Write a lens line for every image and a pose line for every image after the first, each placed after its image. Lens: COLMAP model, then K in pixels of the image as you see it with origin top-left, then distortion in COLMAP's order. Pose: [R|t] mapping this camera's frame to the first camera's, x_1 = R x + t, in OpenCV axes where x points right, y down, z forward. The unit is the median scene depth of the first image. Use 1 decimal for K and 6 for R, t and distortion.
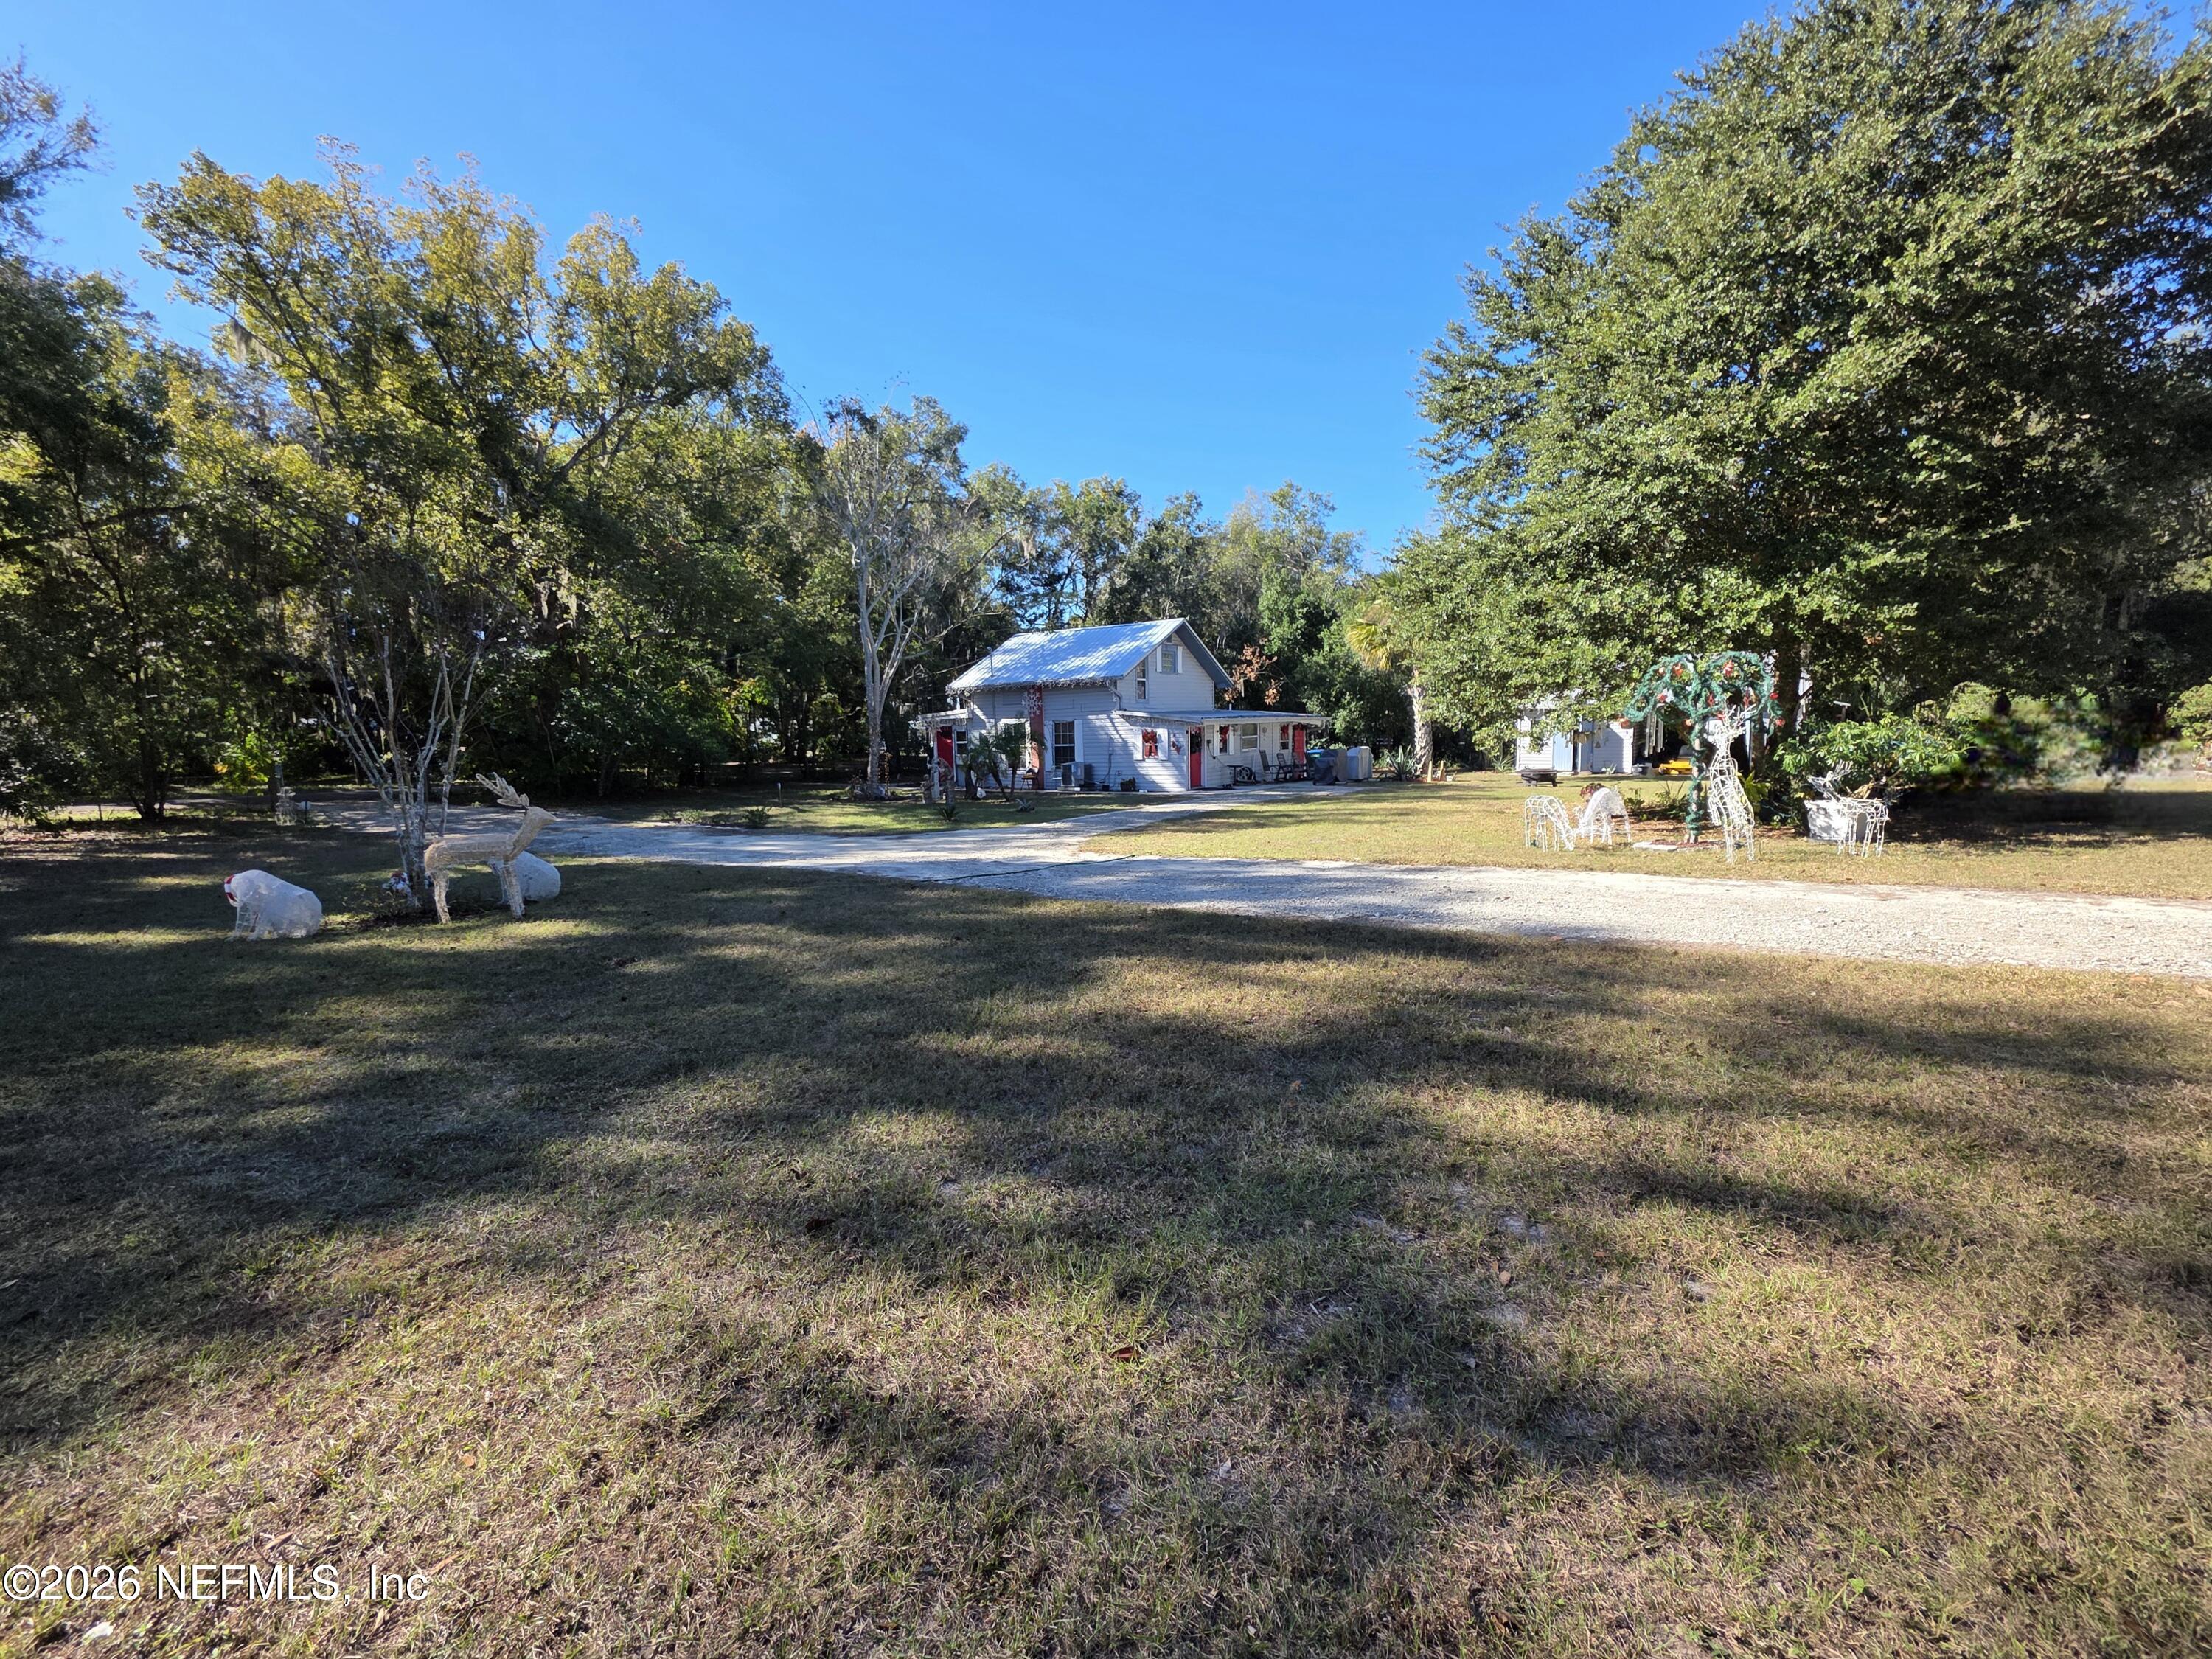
lens RADIAL K [[885.7, 0, 1105.7], [0, 885.7, 817.3], [0, 0, 1]] dist [-0.001271, 0.001138]
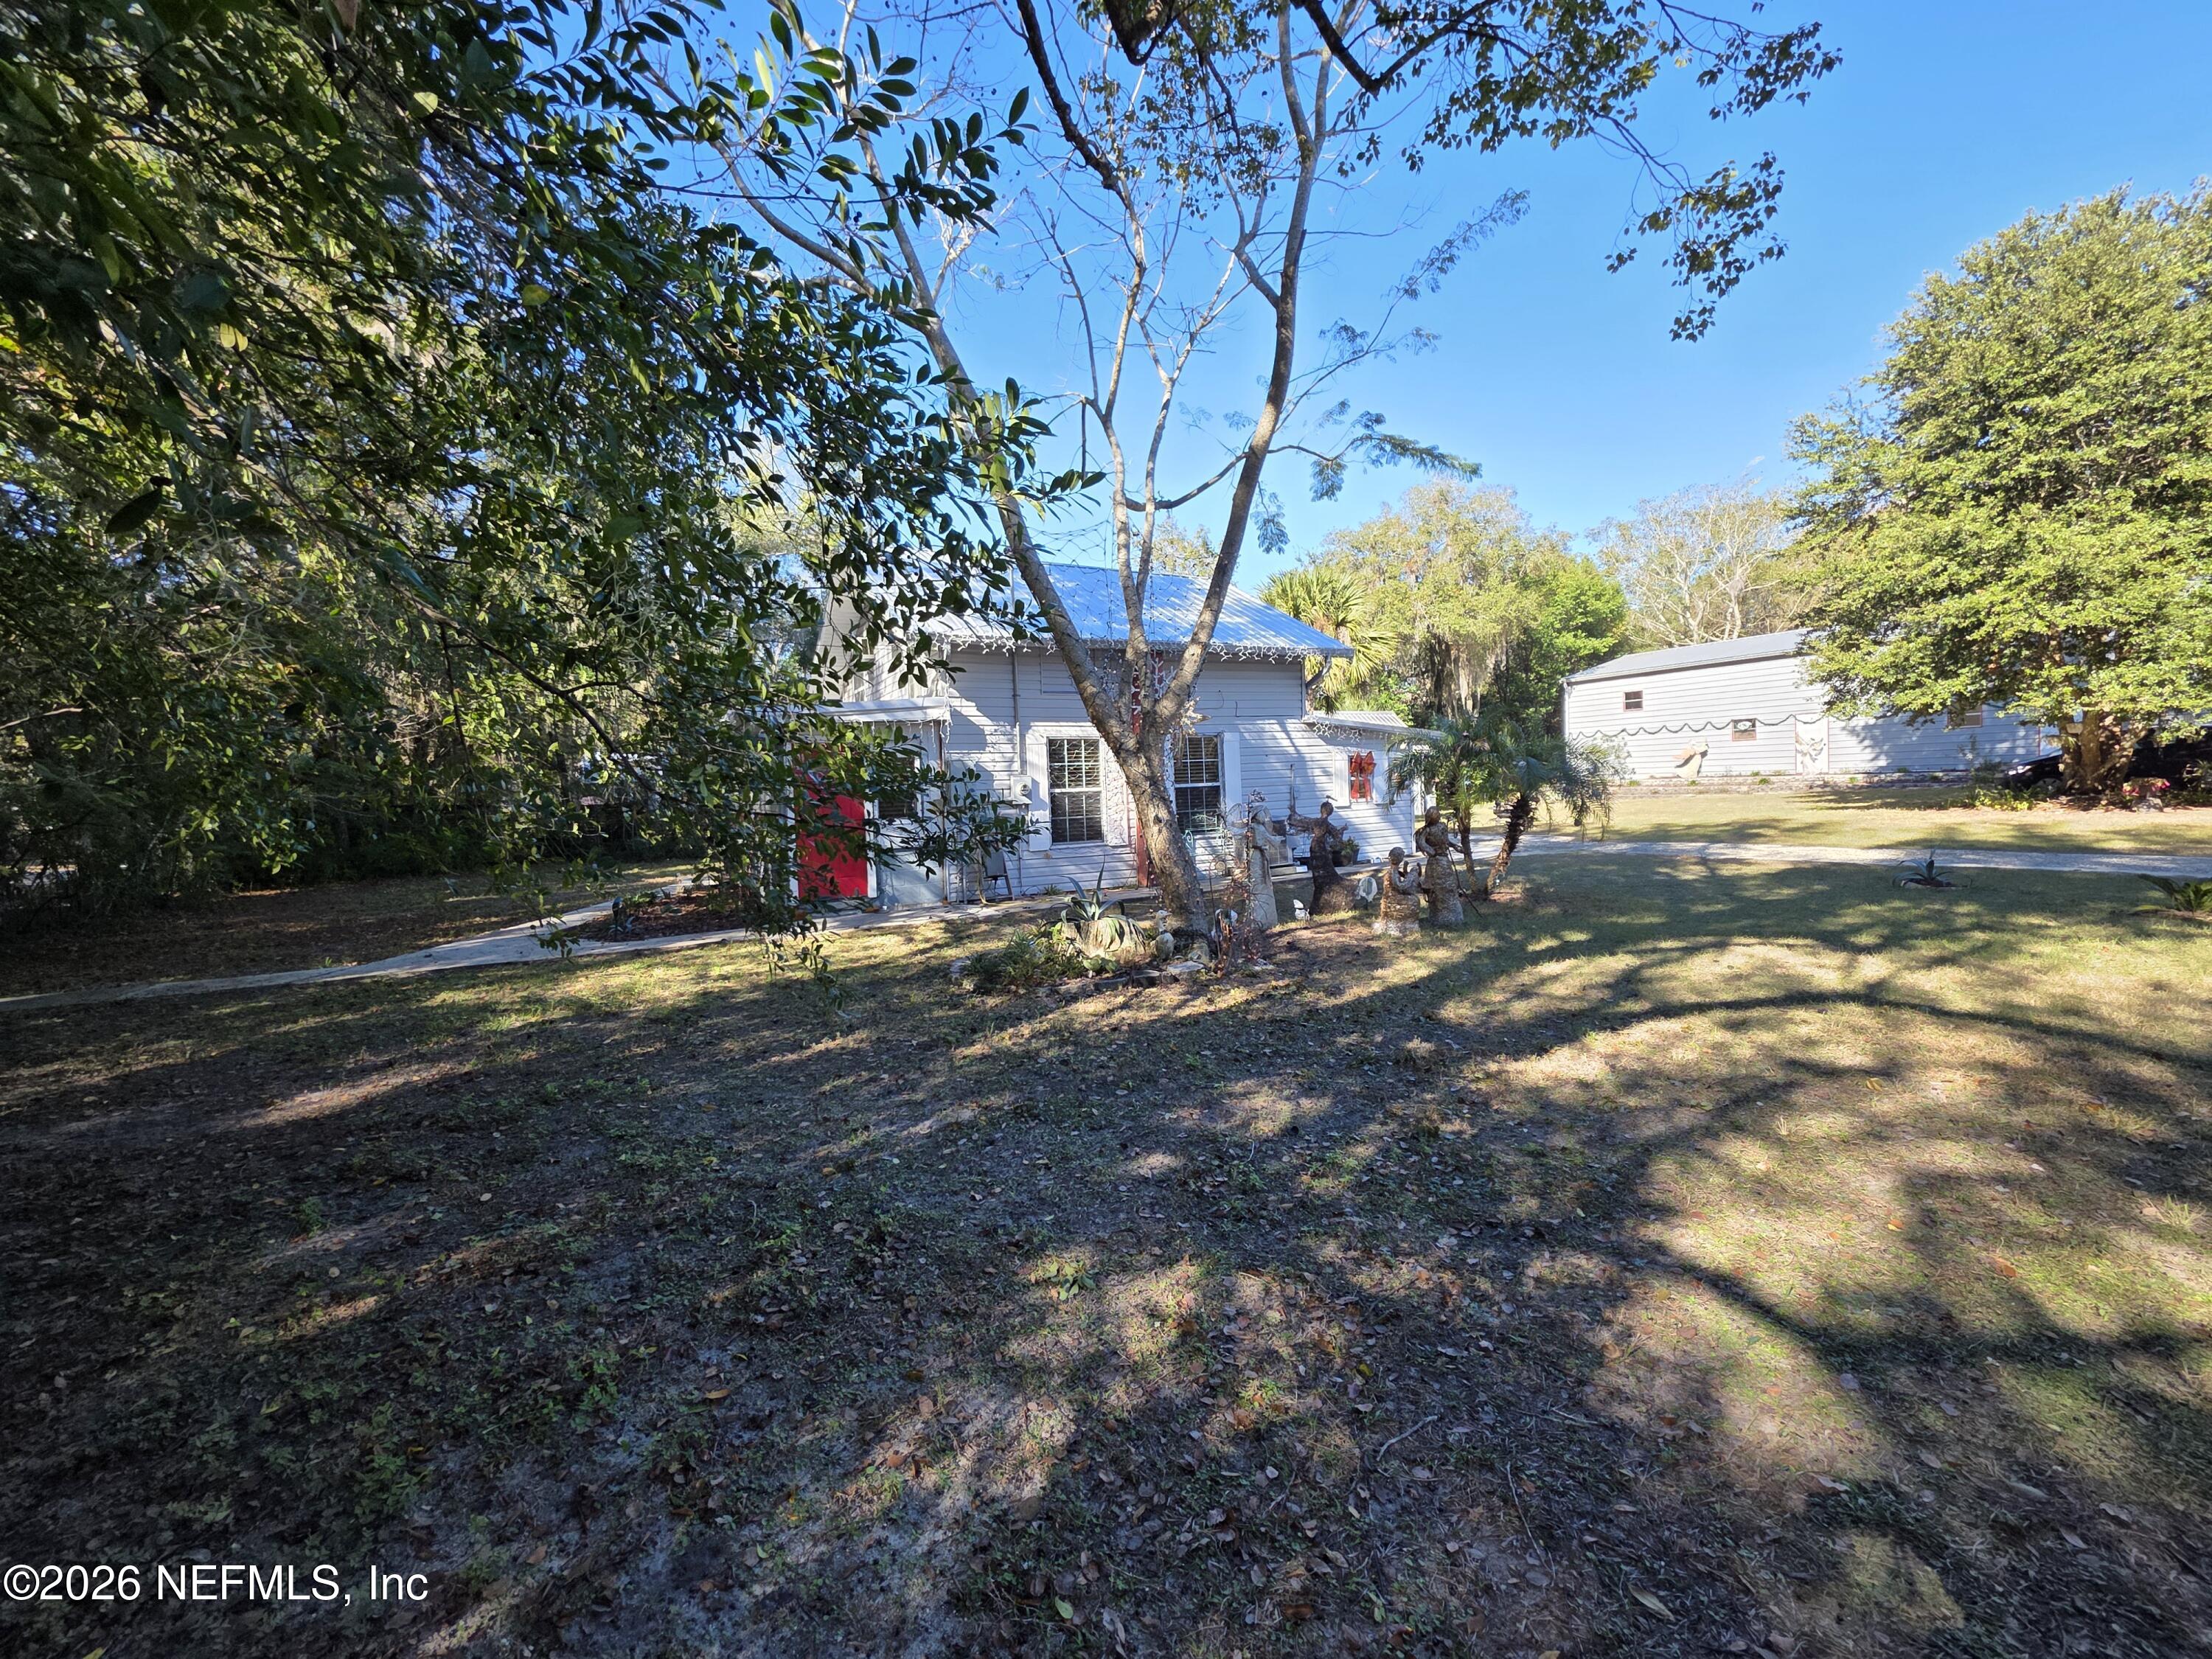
lens RADIAL K [[885.7, 0, 1104.1], [0, 885.7, 827.6], [0, 0, 1]] dist [-0.001271, 0.001138]
pose [[0.440049, -0.036734, 0.897222, -0.480750], [0.124263, 0.992041, -0.020330, -0.053543], [-0.889334, 0.120438, 0.441111, 0.814884]]
